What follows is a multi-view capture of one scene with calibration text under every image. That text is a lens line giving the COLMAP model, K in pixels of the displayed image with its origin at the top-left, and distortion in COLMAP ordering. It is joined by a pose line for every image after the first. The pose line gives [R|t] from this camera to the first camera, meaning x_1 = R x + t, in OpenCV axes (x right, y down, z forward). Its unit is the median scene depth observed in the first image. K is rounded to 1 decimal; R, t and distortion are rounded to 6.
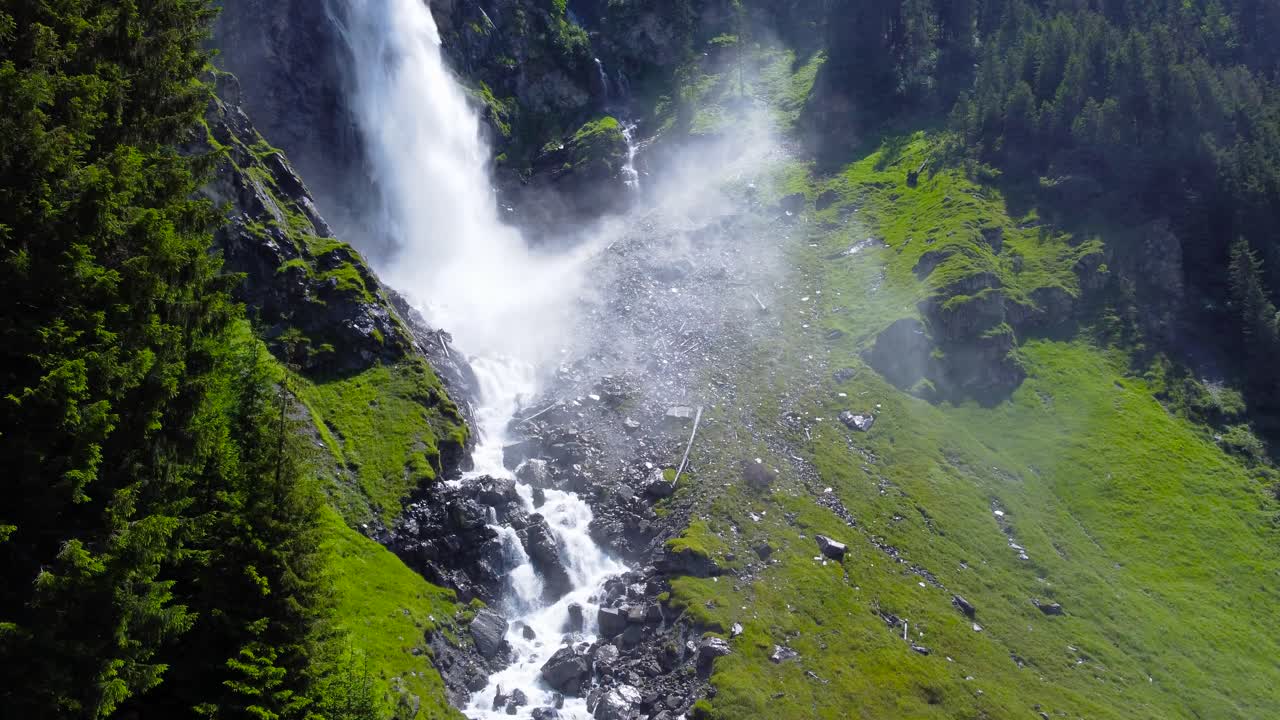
lens RADIAL K [[1053.6, 0, 639.4], [0, 1053.6, 360.8], [0, 0, 1]] dist [-0.005397, 0.012846]
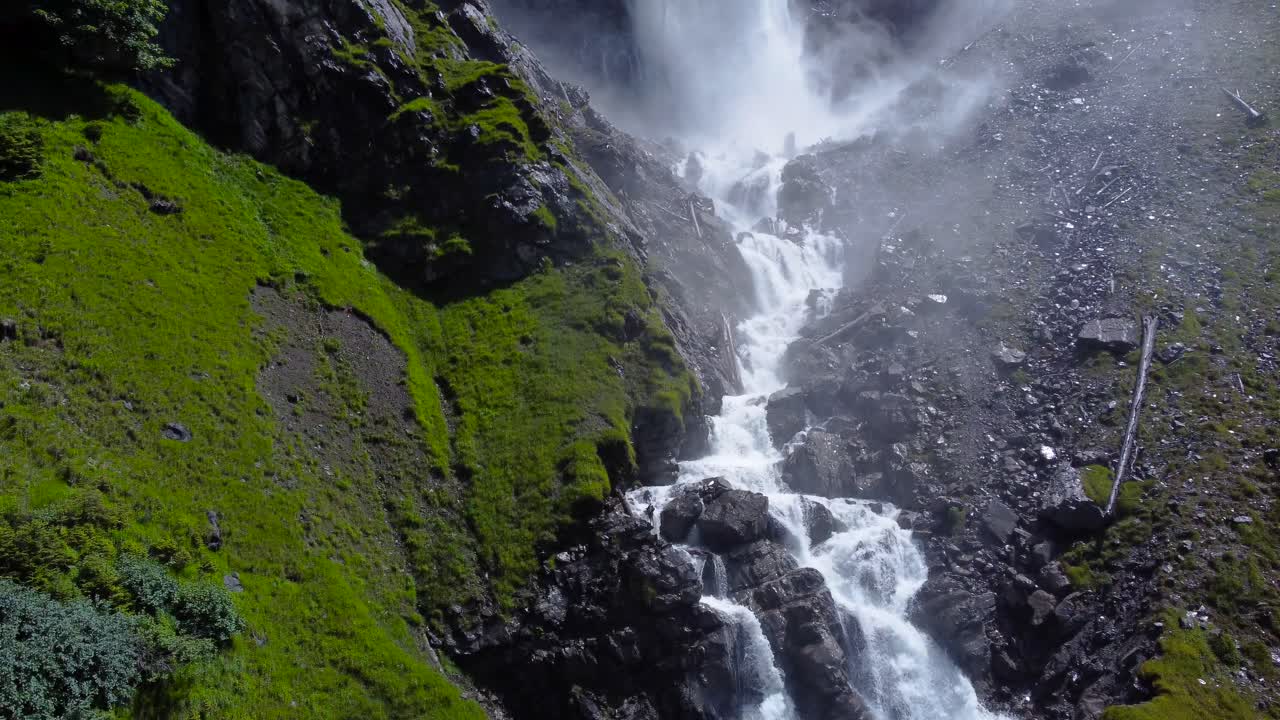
lens RADIAL K [[1053.6, 0, 635.5], [0, 1053.6, 351.6], [0, 0, 1]] dist [-0.005397, 0.012846]
pose [[0.939936, -0.015959, -0.340976, -0.003371], [0.061109, 0.990636, 0.122088, -0.019445], [0.335835, -0.135592, 0.932110, 0.482722]]
